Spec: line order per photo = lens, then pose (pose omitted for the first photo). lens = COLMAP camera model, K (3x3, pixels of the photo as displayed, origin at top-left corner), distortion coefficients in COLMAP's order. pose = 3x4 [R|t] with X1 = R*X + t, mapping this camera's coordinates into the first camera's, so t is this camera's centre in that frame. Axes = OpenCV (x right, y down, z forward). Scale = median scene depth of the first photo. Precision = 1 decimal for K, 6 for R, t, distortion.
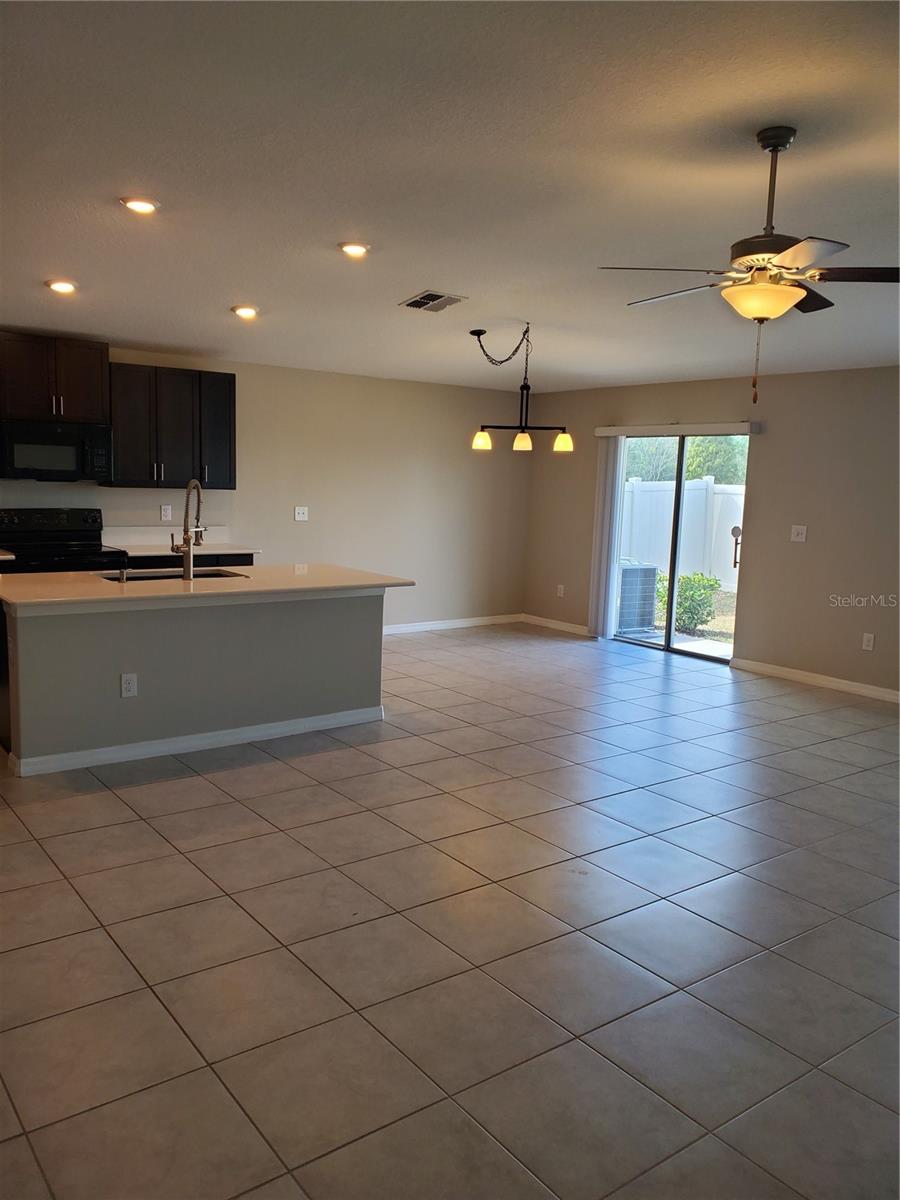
lens RADIAL K [[916.5, 0, 450.0], [0, 916.5, 600.0], [0, 0, 1]] dist [0.050420, -0.147354]
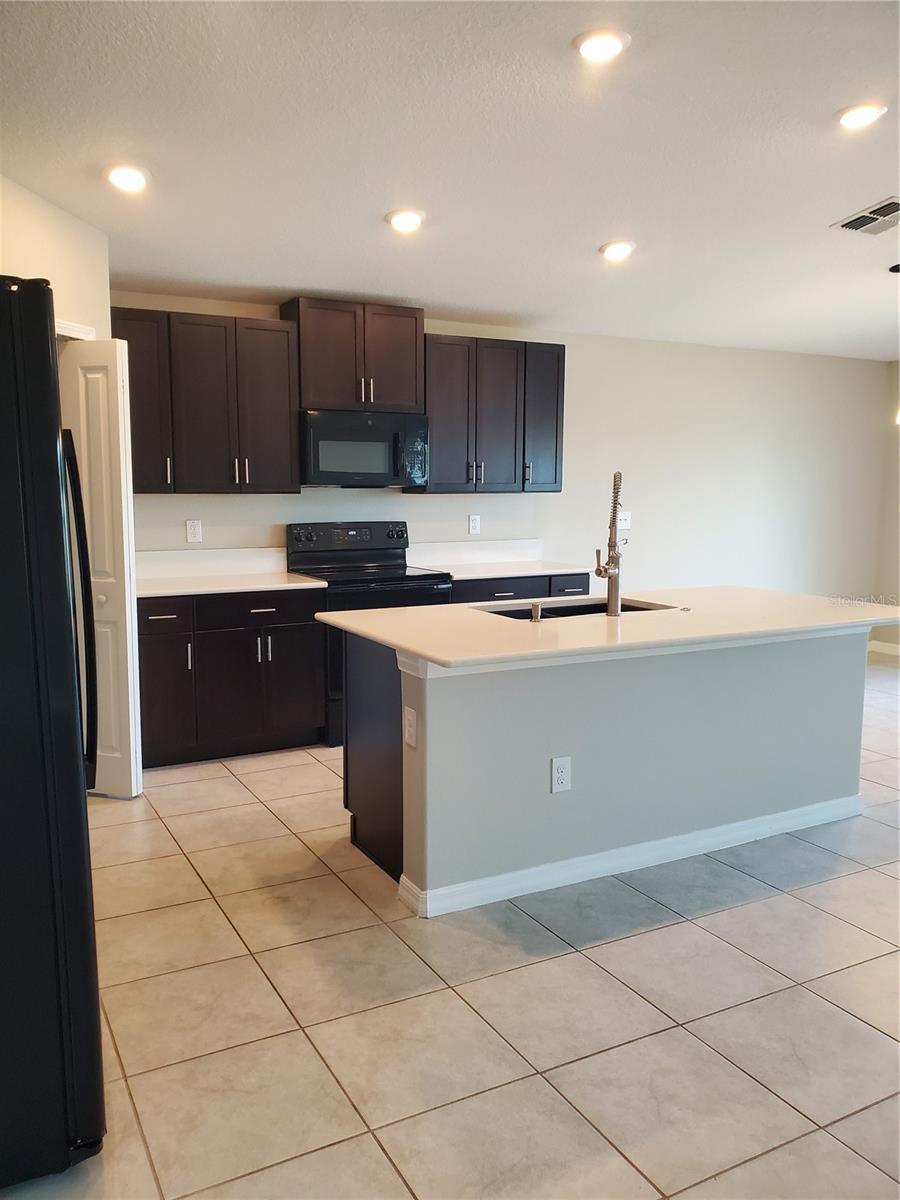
lens RADIAL K [[945.6, 0, 435.1], [0, 945.6, 589.3], [0, 0, 1]] dist [0.032174, -0.047740]
pose [[0.985403, -0.015073, -0.169568, -0.266626], [0.010828, 0.999605, -0.025928, -0.022453], [0.169892, 0.023714, 0.985177, 0.244342]]
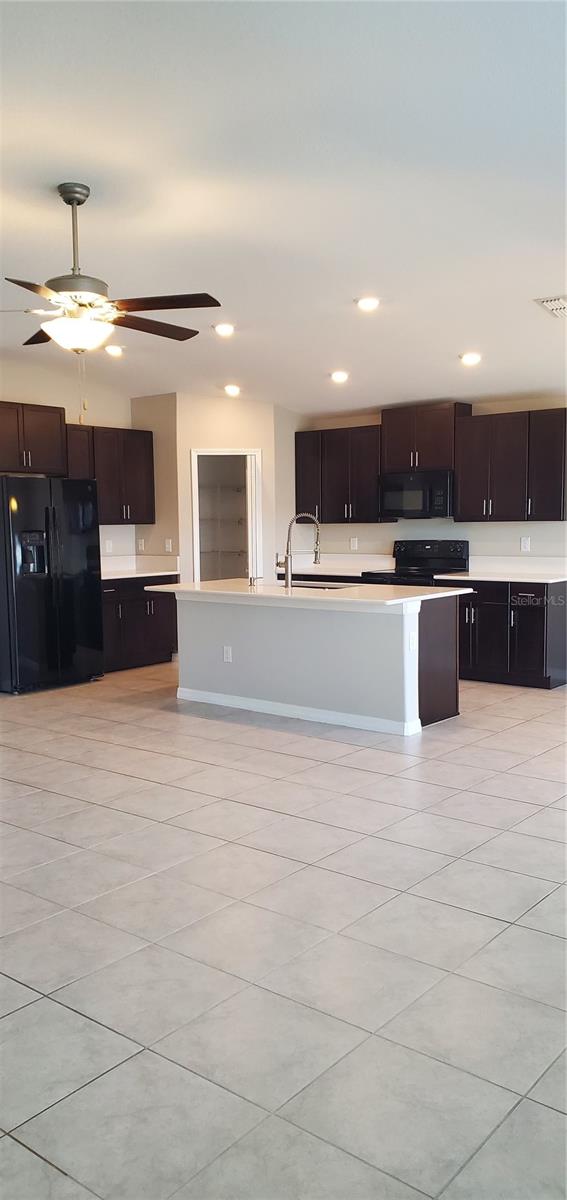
lens RADIAL K [[919.4, 0, 269.4], [0, 919.4, 602.6], [0, 0, 1]] dist [0.255978, -0.171319]
pose [[0.236830, 0.055780, -0.969949, 0.909150], [-0.108973, 0.993576, 0.030531, -0.035052], [0.965420, 0.098468, 0.241387, 0.583753]]
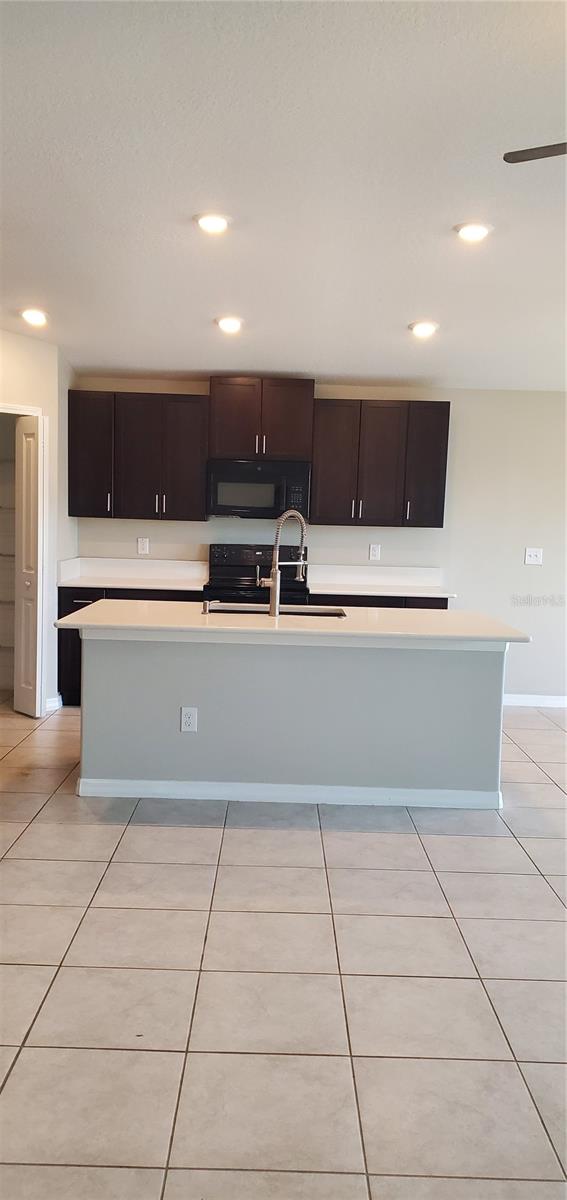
lens RADIAL K [[926.3, 0, 265.0], [0, 926.3, 596.4], [0, 0, 1]] dist [0.085184, -0.008800]
pose [[0.788264, 0.045397, -0.613660, 0.255152], [-0.083218, 0.995978, -0.033216, -0.009084], [0.609684, 0.077251, 0.788871, 0.224305]]
